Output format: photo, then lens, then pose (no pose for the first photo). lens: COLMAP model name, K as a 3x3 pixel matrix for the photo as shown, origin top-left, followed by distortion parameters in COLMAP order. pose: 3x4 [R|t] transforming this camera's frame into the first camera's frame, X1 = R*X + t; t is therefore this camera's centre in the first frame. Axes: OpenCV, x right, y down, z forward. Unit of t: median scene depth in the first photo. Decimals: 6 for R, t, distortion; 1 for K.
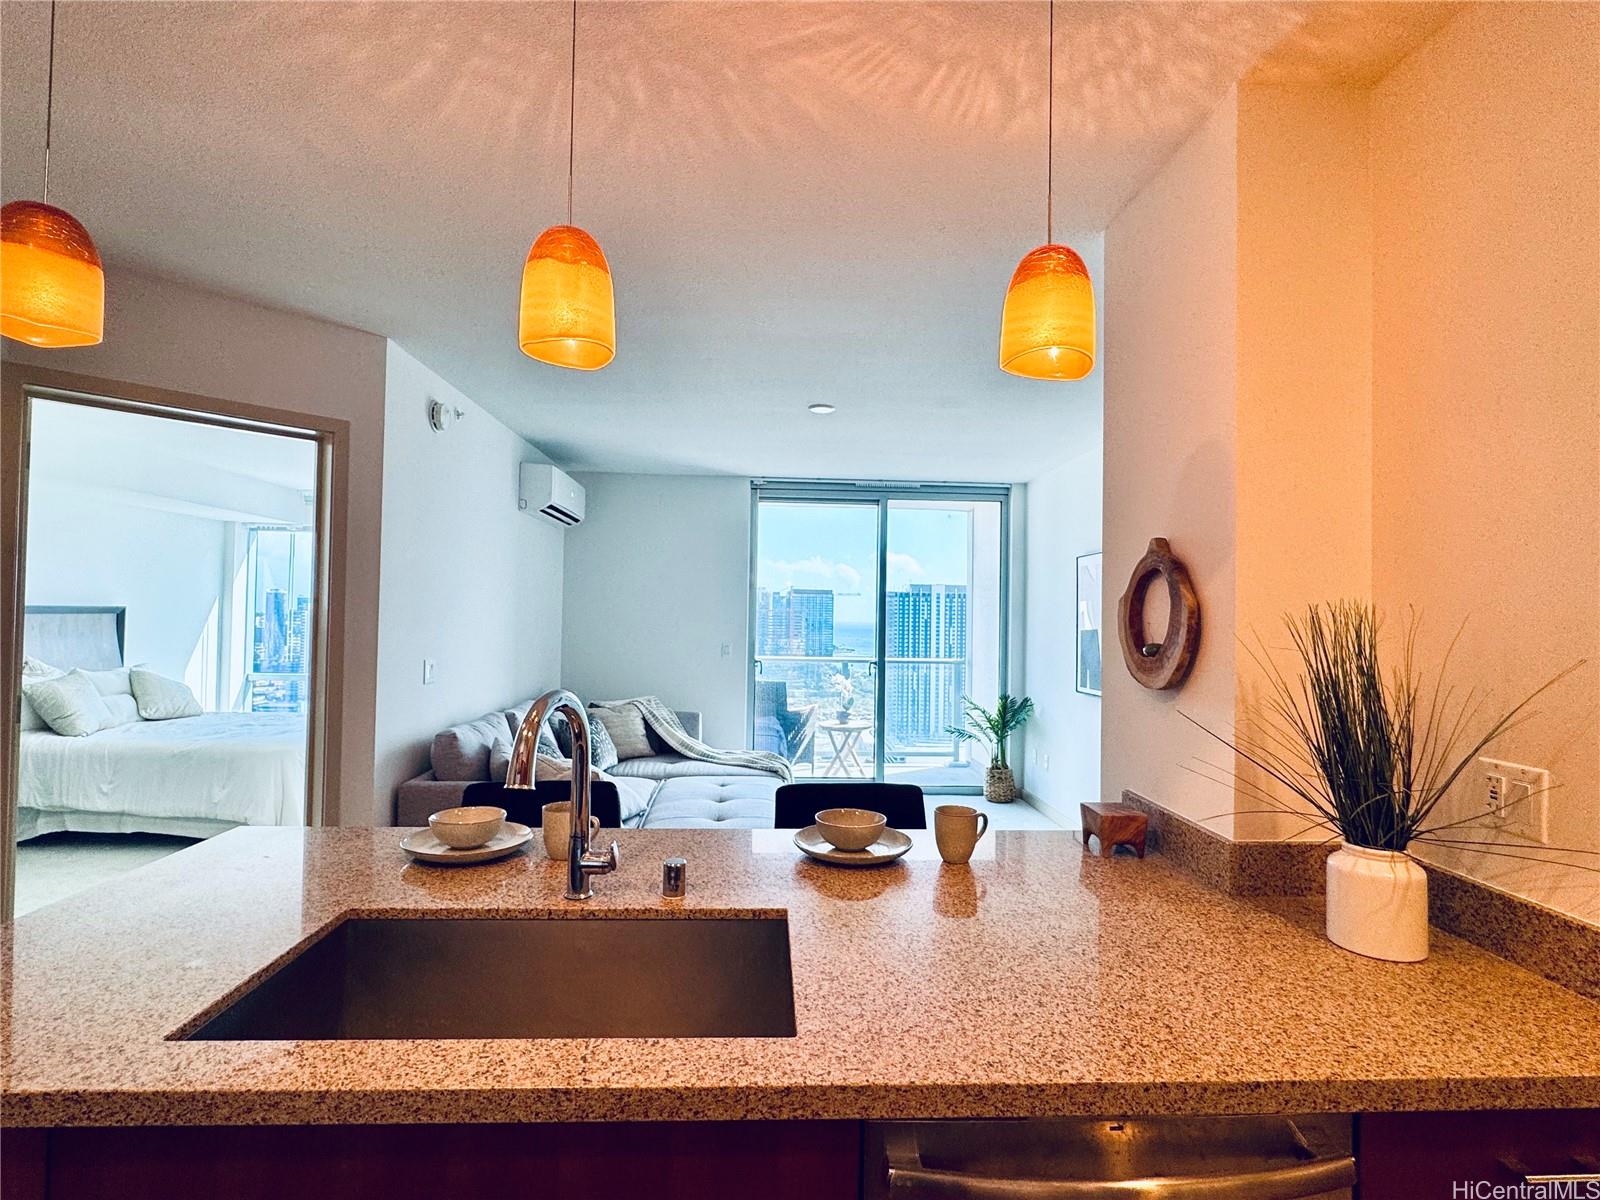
lens RADIAL K [[789.8, 0, 794.7], [0, 789.8, 601.3], [0, 0, 1]] dist [-0.004340, 0.000188]
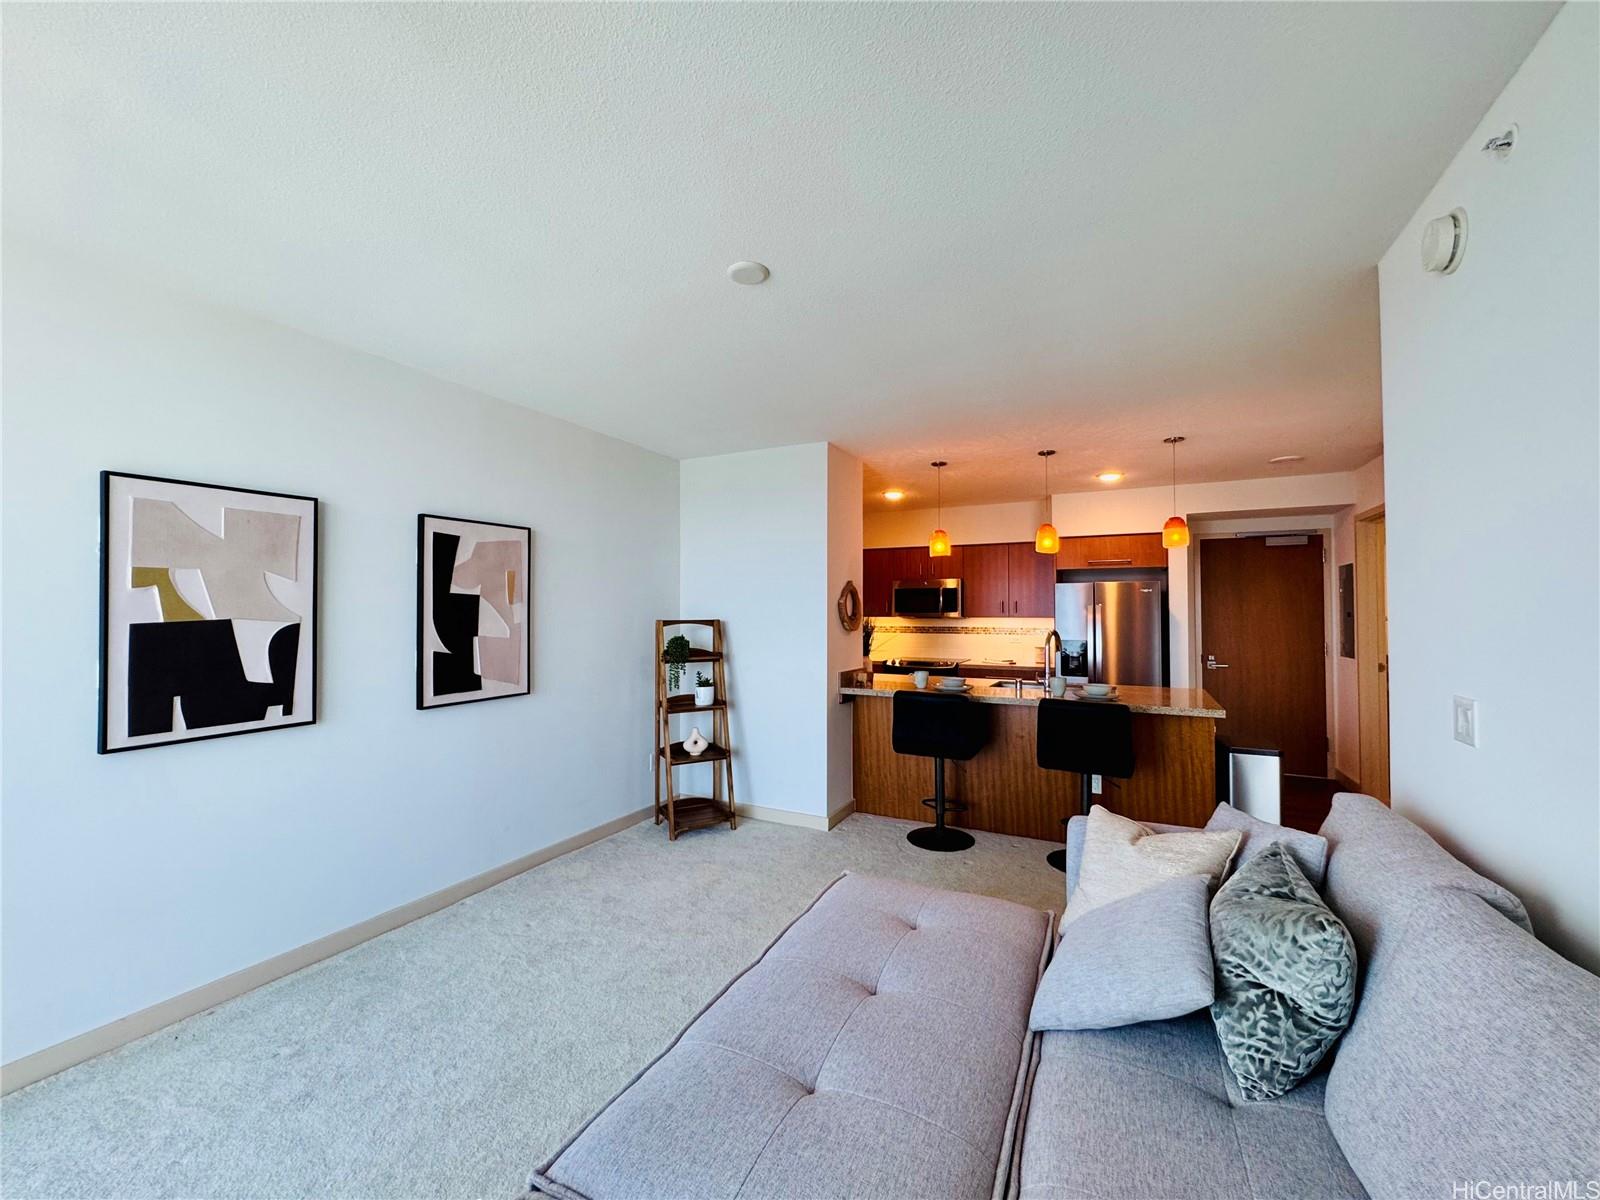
lens RADIAL K [[642.4, 0, 796.3], [0, 642.4, 596.7], [0, 0, 1]] dist [0.000354, -0.001113]
pose [[-0.866732, -0.007904, 0.498711, -0.185360], [-0.026098, 0.999223, -0.029520, 0.018371], [-0.498091, -0.038601, -0.866265, 1.031570]]
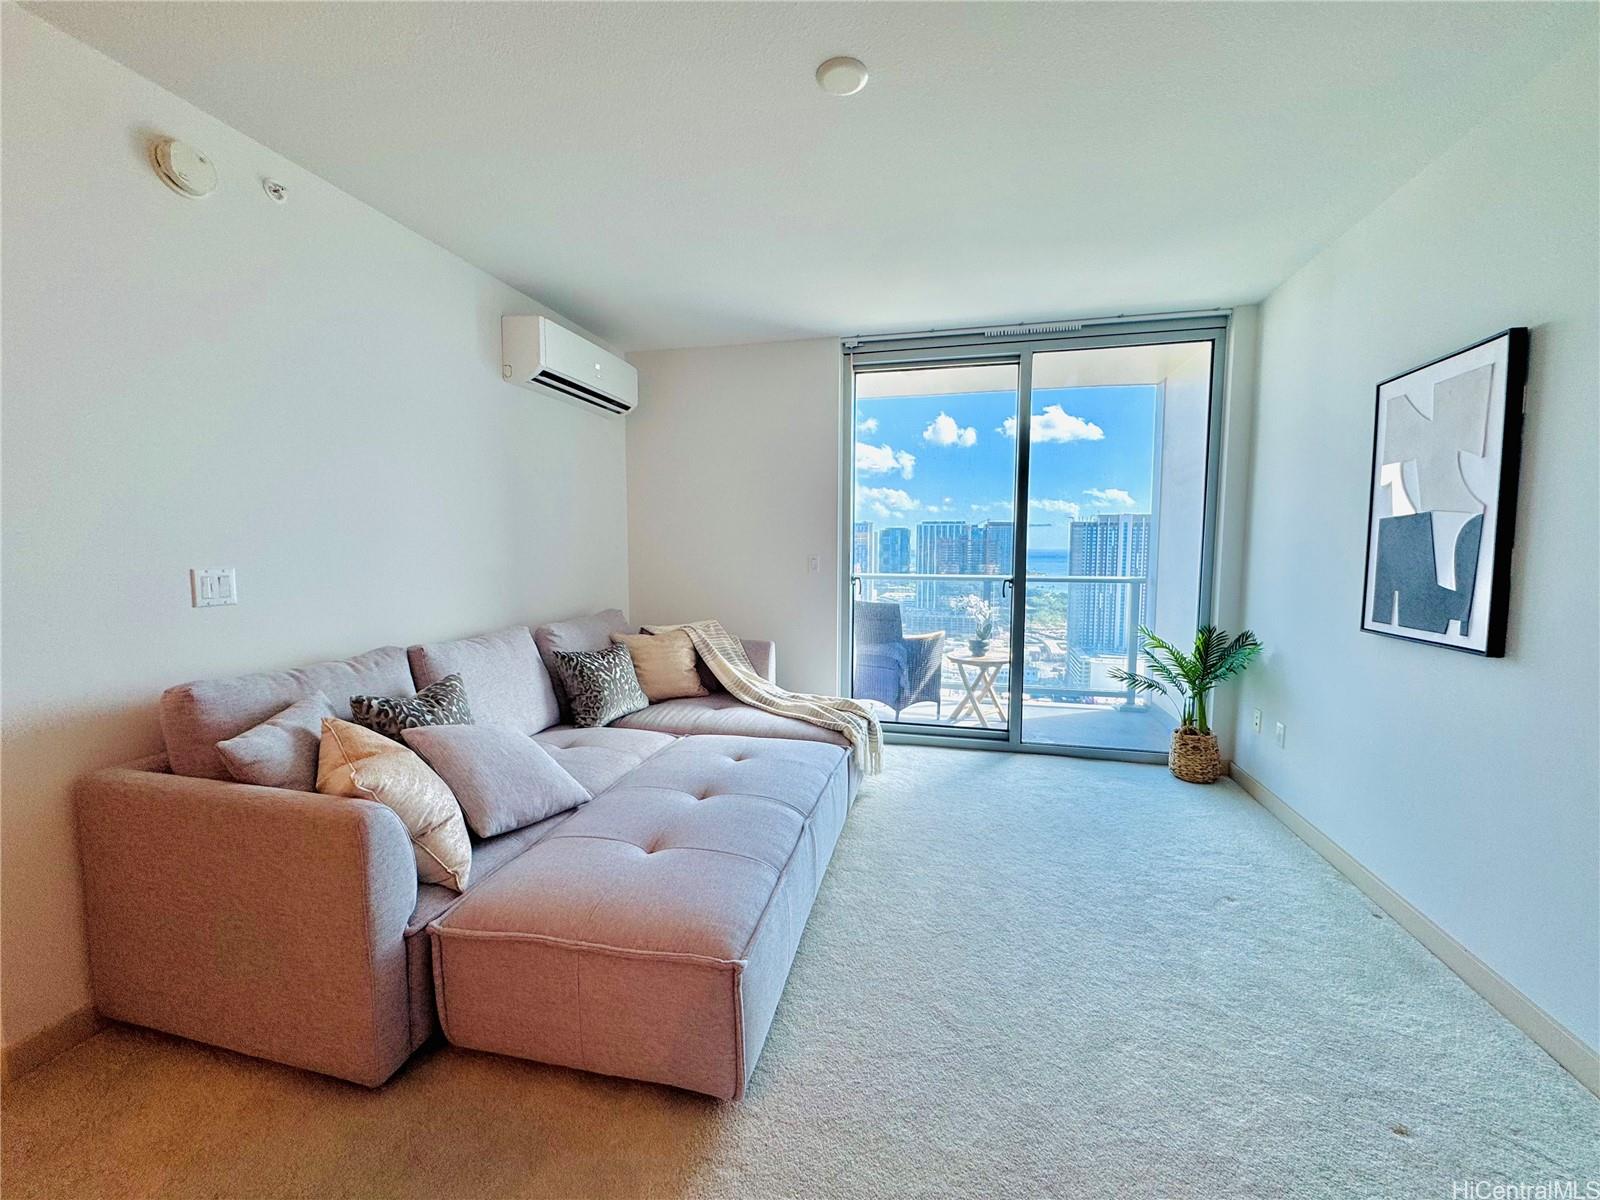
lens RADIAL K [[642.4, 0, 797.7], [0, 642.4, 598.1], [0, 0, 1]] dist [0.000354, -0.001113]
pose [[0.958038, 0.008825, -0.286504, 0.093853], [0.019562, 0.995183, 0.096068, 0.036623], [0.285972, -0.097641, 0.953250, 0.410729]]
